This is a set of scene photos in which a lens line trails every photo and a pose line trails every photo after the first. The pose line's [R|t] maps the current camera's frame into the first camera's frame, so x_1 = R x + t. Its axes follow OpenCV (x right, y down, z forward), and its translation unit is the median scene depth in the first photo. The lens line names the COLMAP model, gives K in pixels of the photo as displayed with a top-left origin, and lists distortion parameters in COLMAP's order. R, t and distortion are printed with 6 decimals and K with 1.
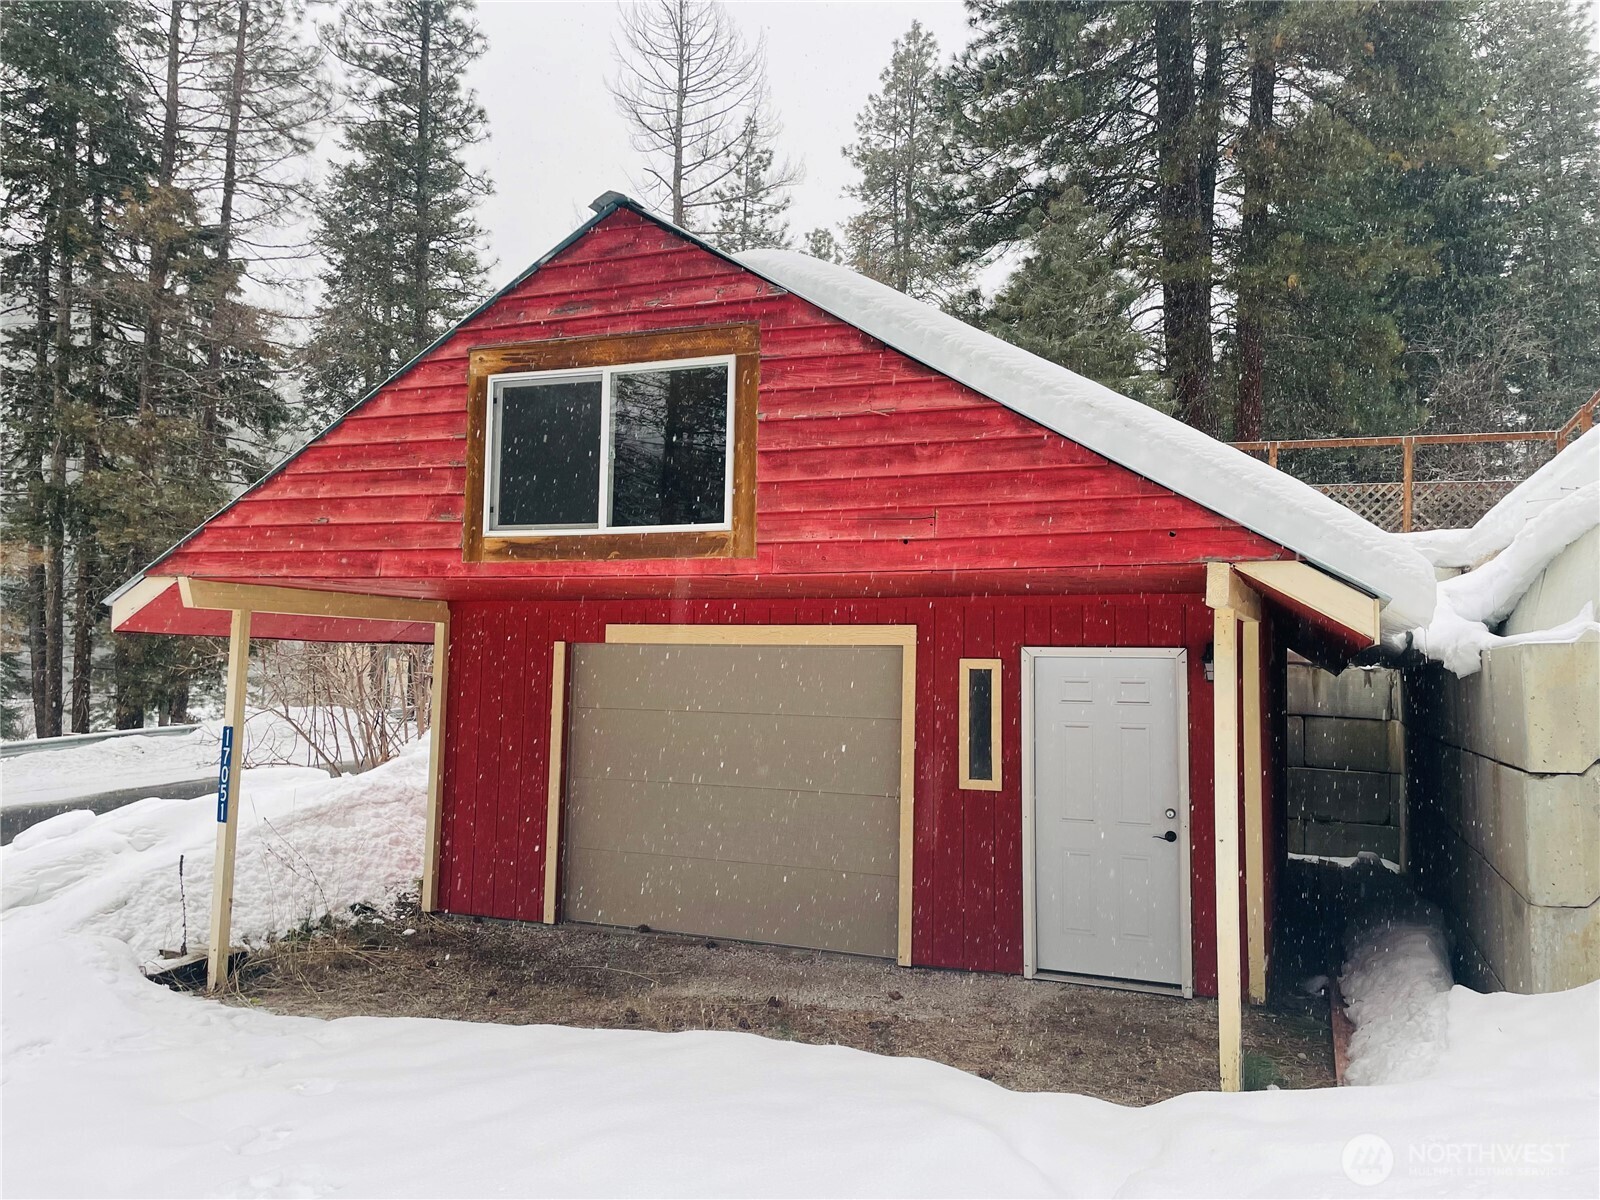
lens RADIAL K [[1252.4, 0, 800.0], [0, 1252.4, 600.0], [0, 0, 1]] dist [0.054603, -0.007026]
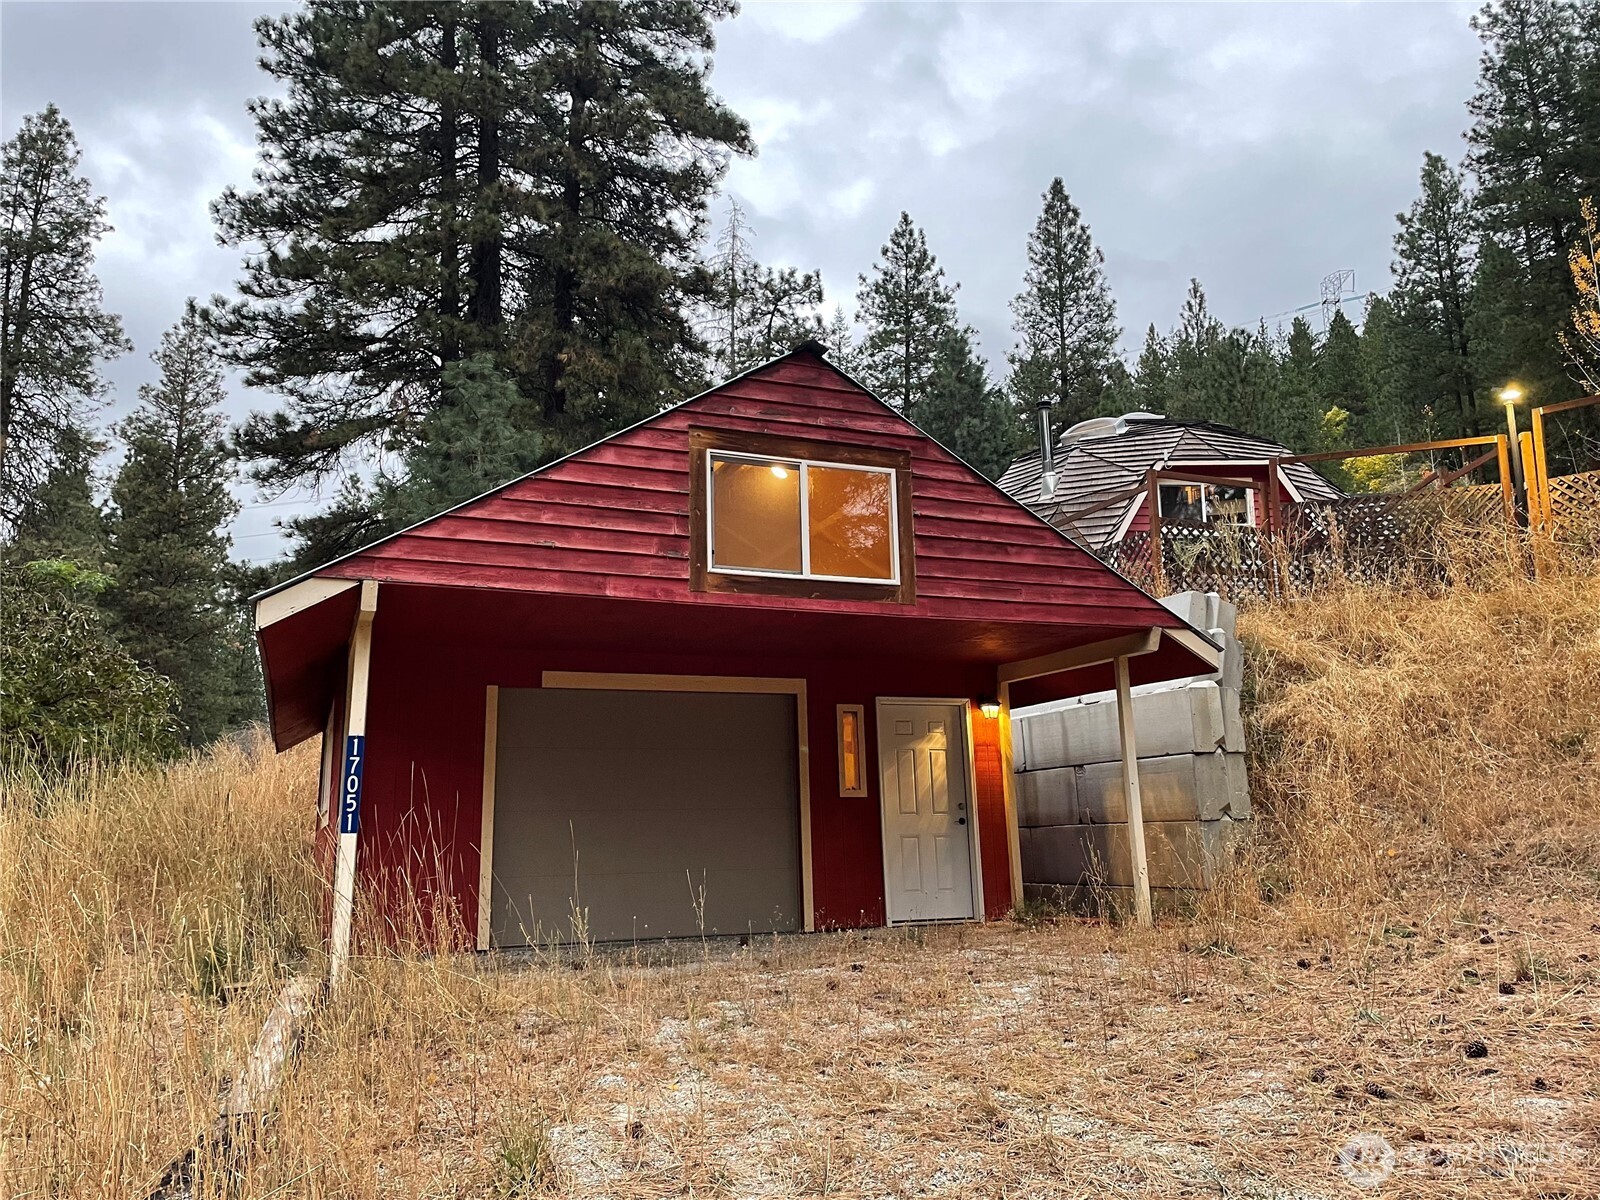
lens RADIAL K [[1252.4, 0, 800.0], [0, 1252.4, 600.0], [0, 0, 1]] dist [0.054603, -0.007026]
pose [[0.700278, 0.102765, 0.706435, -1.062471], [-0.005720, 0.990360, -0.138398, 0.149286], [-0.713848, 0.092876, 0.694115, 0.061175]]
